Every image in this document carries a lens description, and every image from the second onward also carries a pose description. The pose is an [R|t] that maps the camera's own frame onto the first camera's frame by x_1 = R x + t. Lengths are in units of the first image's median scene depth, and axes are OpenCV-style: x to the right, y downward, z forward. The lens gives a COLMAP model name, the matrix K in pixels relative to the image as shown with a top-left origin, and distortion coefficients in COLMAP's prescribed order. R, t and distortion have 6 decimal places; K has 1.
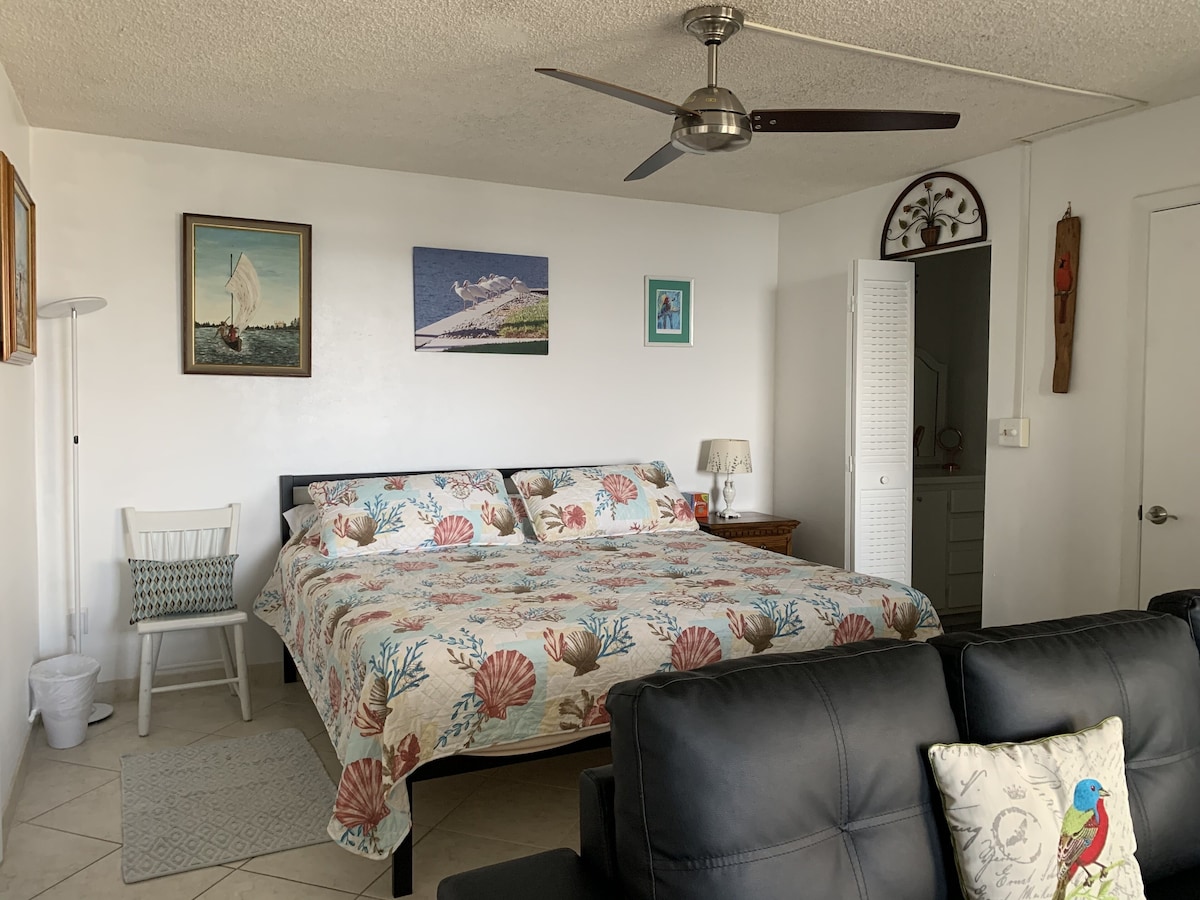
lens RADIAL K [[916.4, 0, 600.0], [0, 916.4, 441.4], [0, 0, 1]] dist [0.045725, -0.077267]
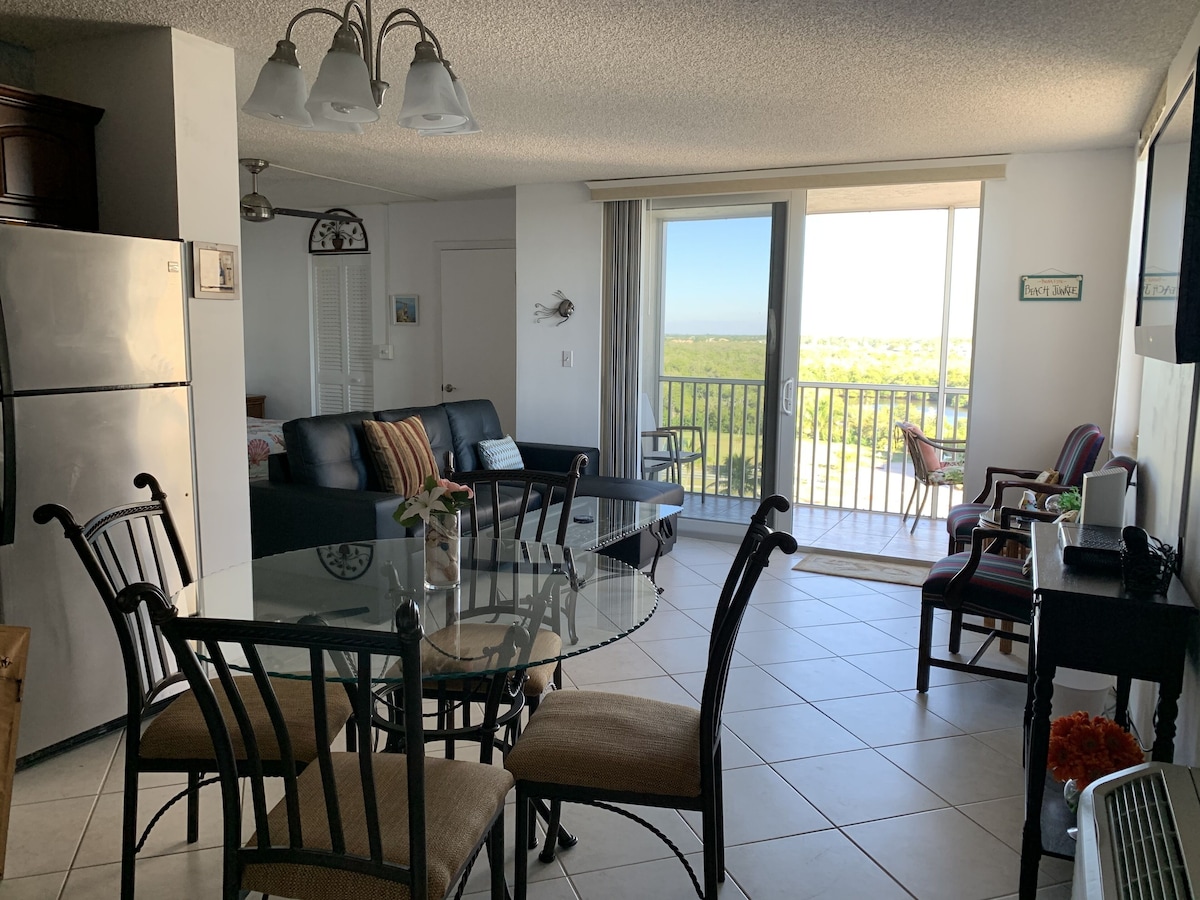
lens RADIAL K [[920.4, 0, 600.8], [0, 920.4, 444.7], [0, 0, 1]] dist [0.082089, -0.132293]
pose [[0.787333, -0.069537, 0.612594, -0.391189], [0.019035, 0.995887, 0.088581, 0.019857], [-0.616234, -0.058082, 0.785419, -0.798788]]
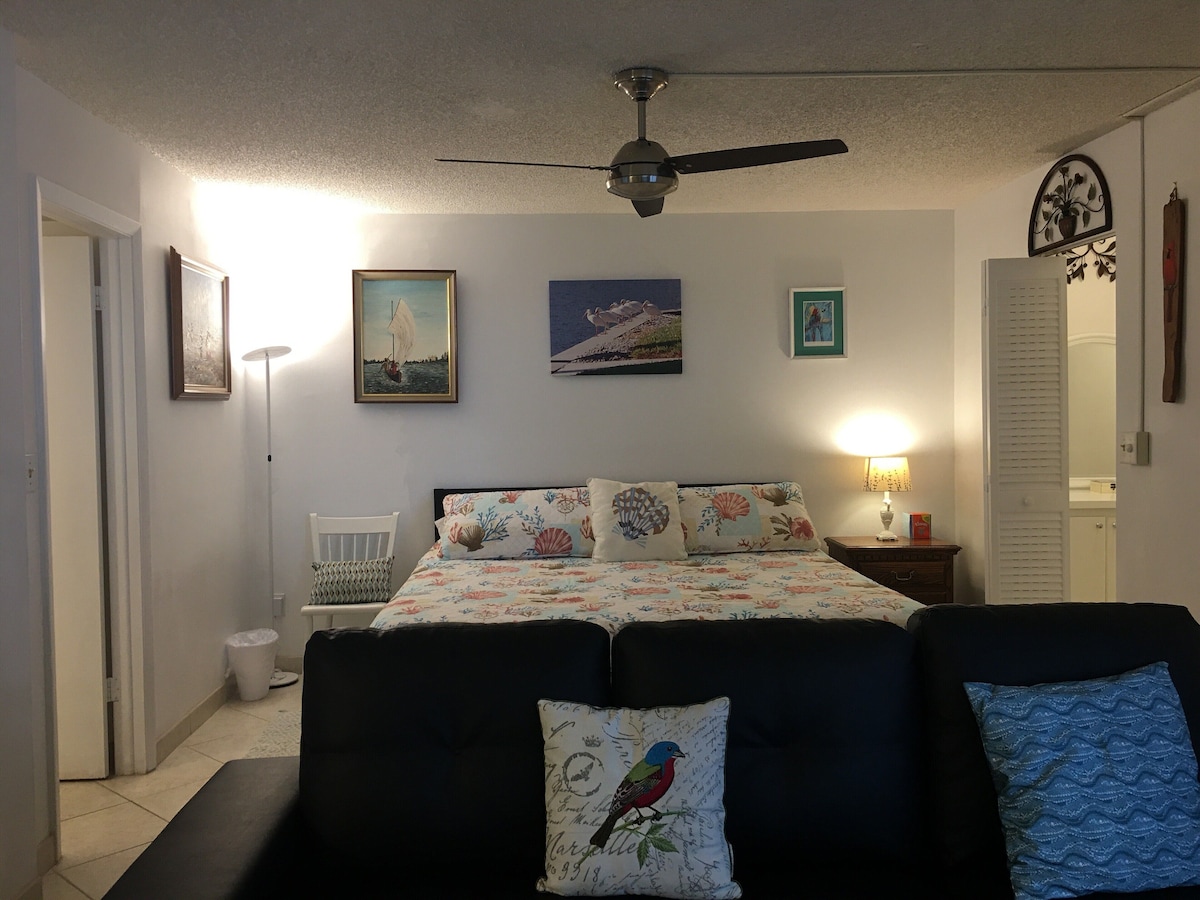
lens RADIAL K [[1012.6, 0, 599.9], [0, 1012.6, 444.5], [0, 0, 1]] dist [-0.001335, 0.005967]
pose [[0.923518, -0.010525, -0.383412, 0.323174], [0.005155, 0.999874, -0.015031, 0.000886], [0.383522, 0.011905, 0.923455, -0.083374]]
